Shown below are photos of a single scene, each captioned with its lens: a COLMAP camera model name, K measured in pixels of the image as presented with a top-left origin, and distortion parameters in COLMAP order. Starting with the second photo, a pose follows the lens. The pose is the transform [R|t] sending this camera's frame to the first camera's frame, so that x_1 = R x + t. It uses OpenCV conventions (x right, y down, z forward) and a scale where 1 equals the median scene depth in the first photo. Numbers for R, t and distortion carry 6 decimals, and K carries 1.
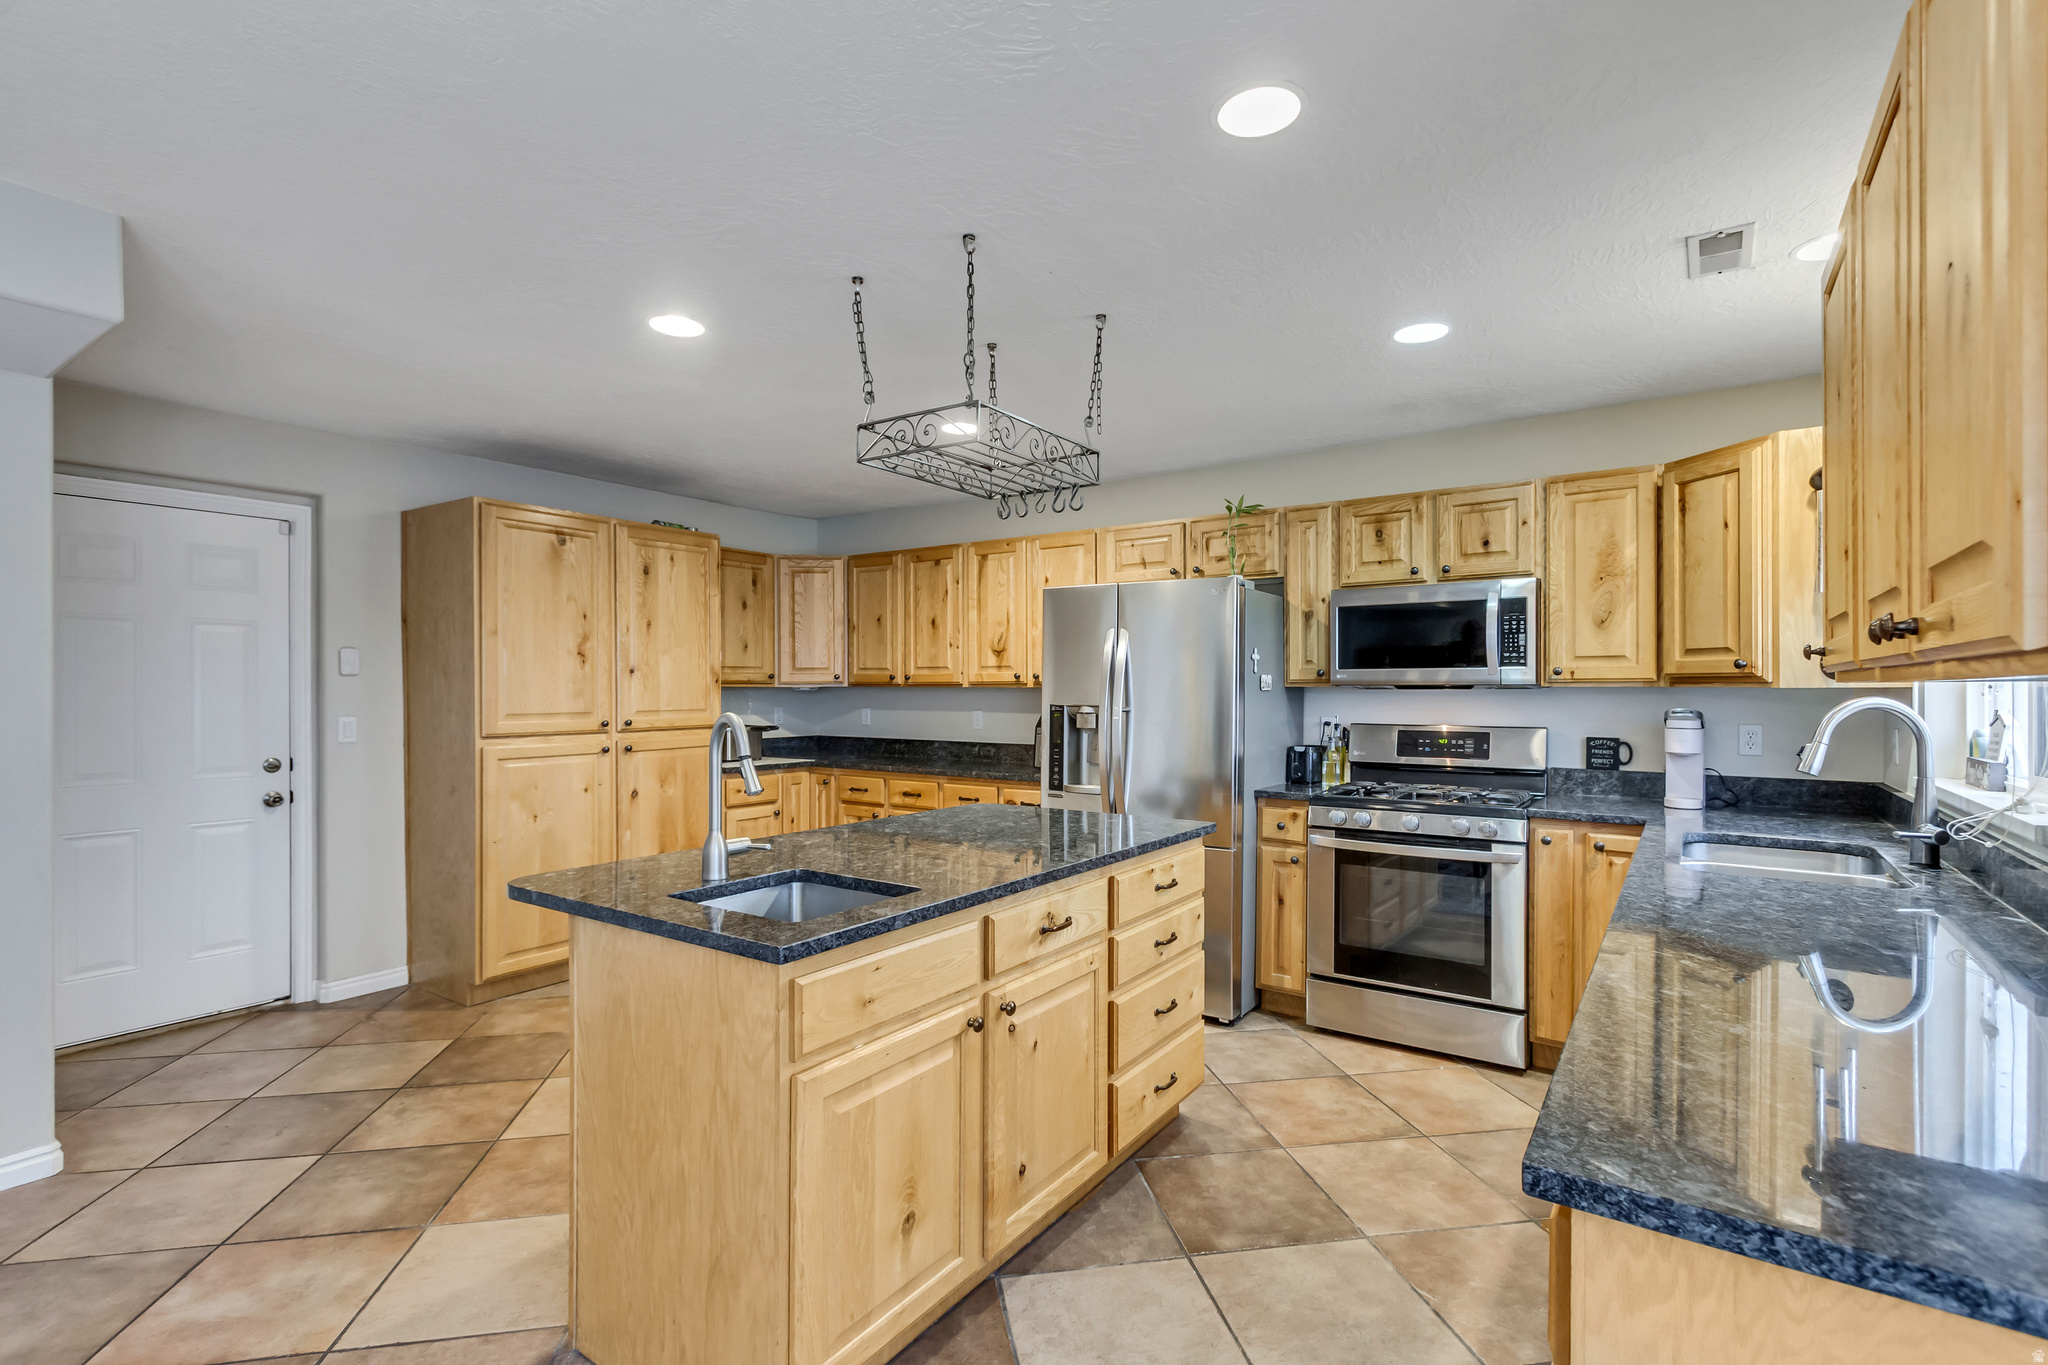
lens RADIAL K [[947.5, 0, 1022.1], [0, 947.5, 690.5], [0, 0, 1]] dist [0.005015, -0.000135]
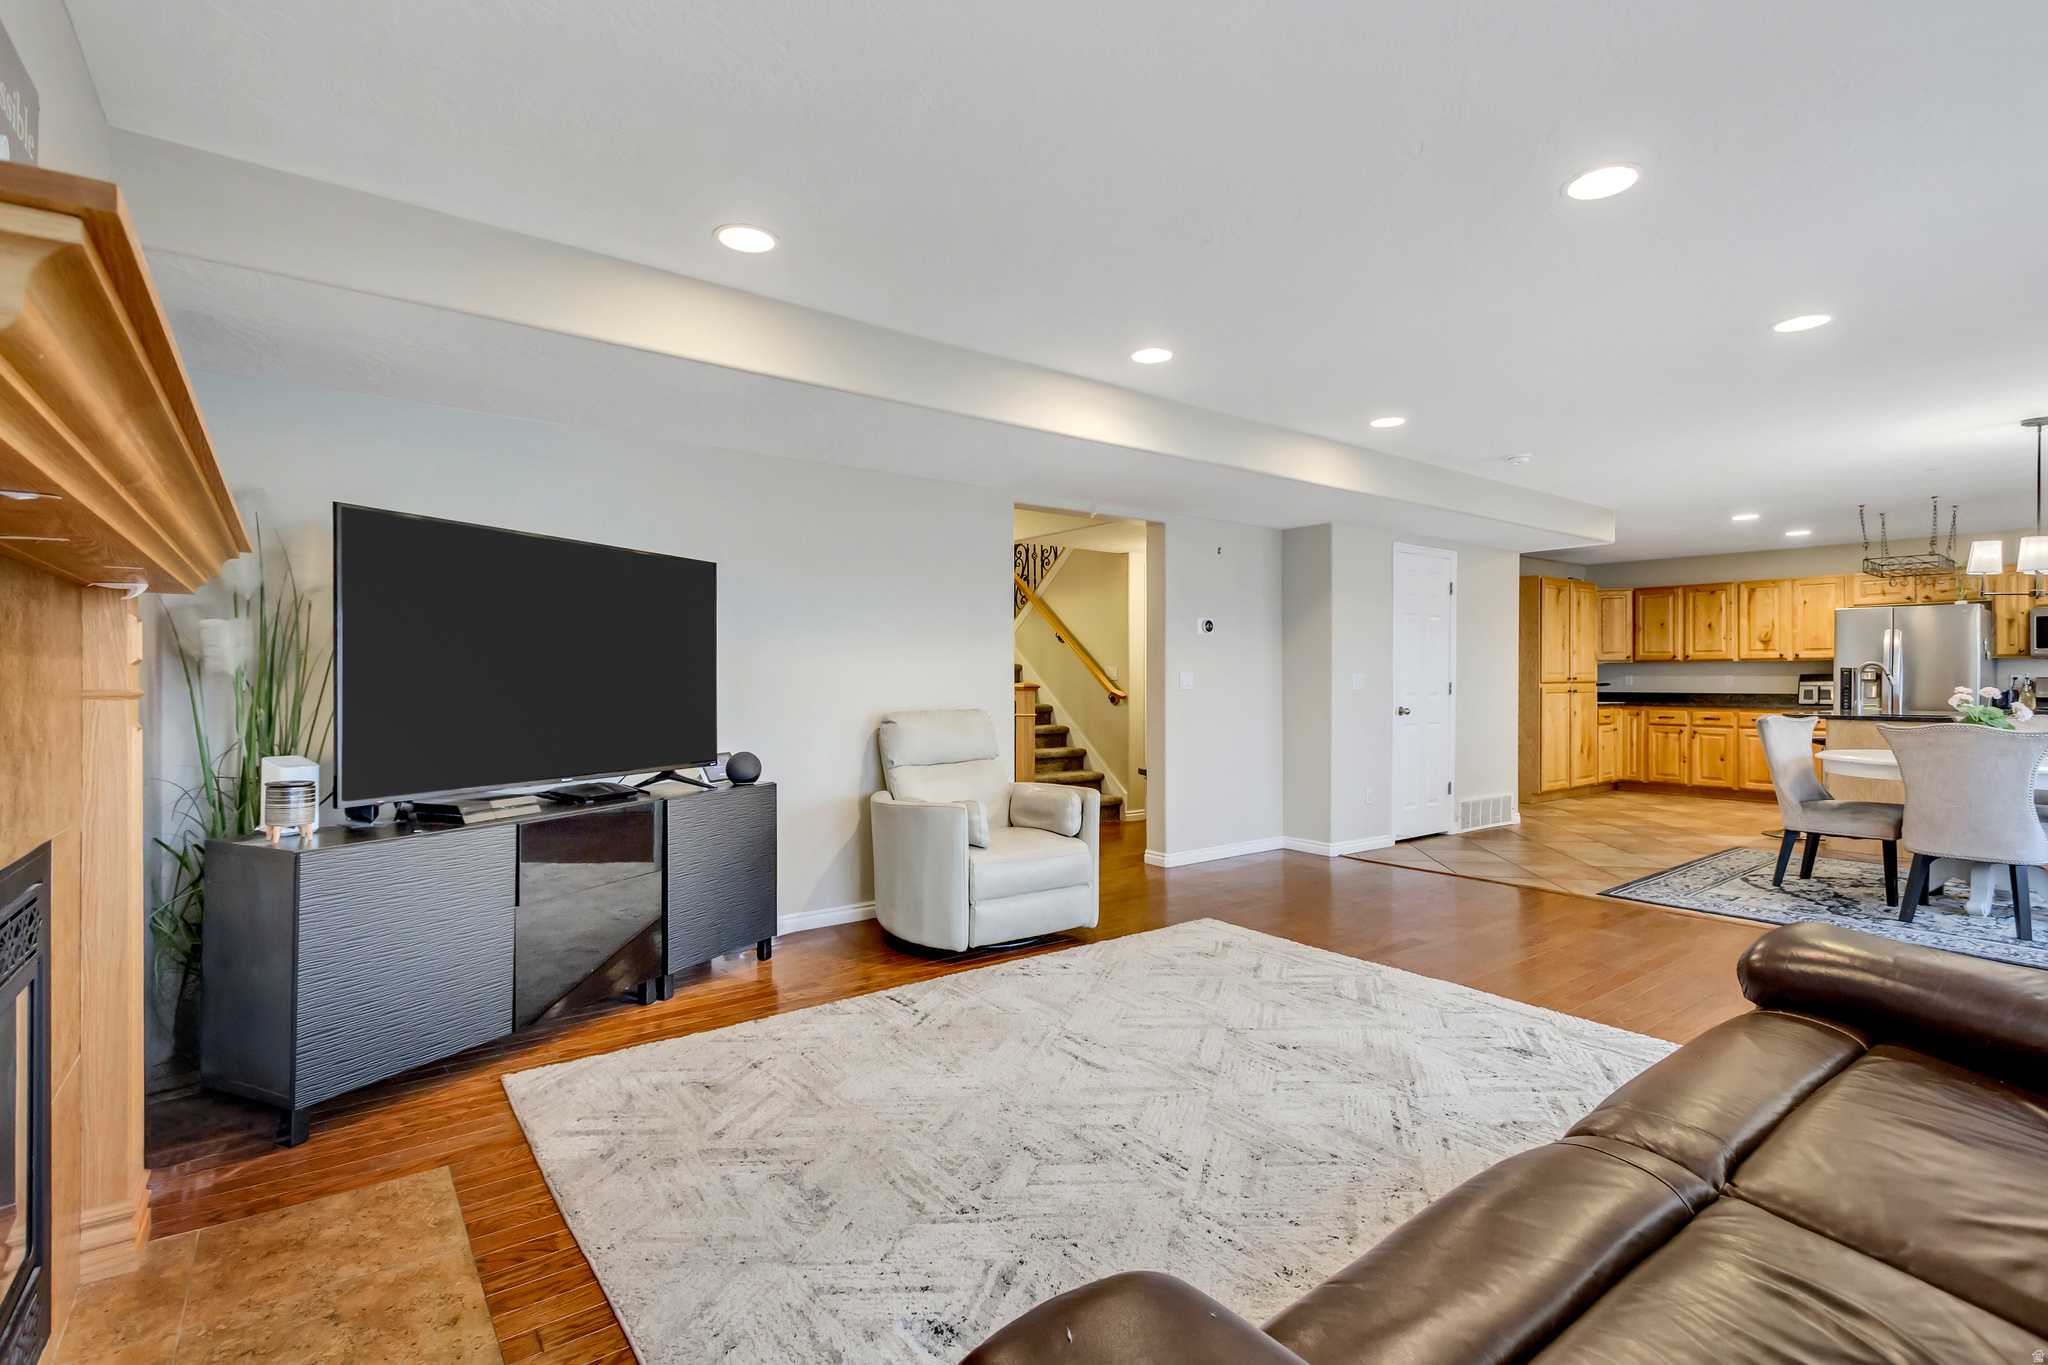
lens RADIAL K [[949.7, 0, 1024.0], [0, 949.7, 682.5], [0, 0, 1]] dist [0.007430, -0.000860]
pose [[0.953644, 0.001727, -0.300933, -1.032723], [-0.001654, 0.999999, 0.000496, 0.048655], [0.300933, 0.000024, 0.953645, -1.463810]]
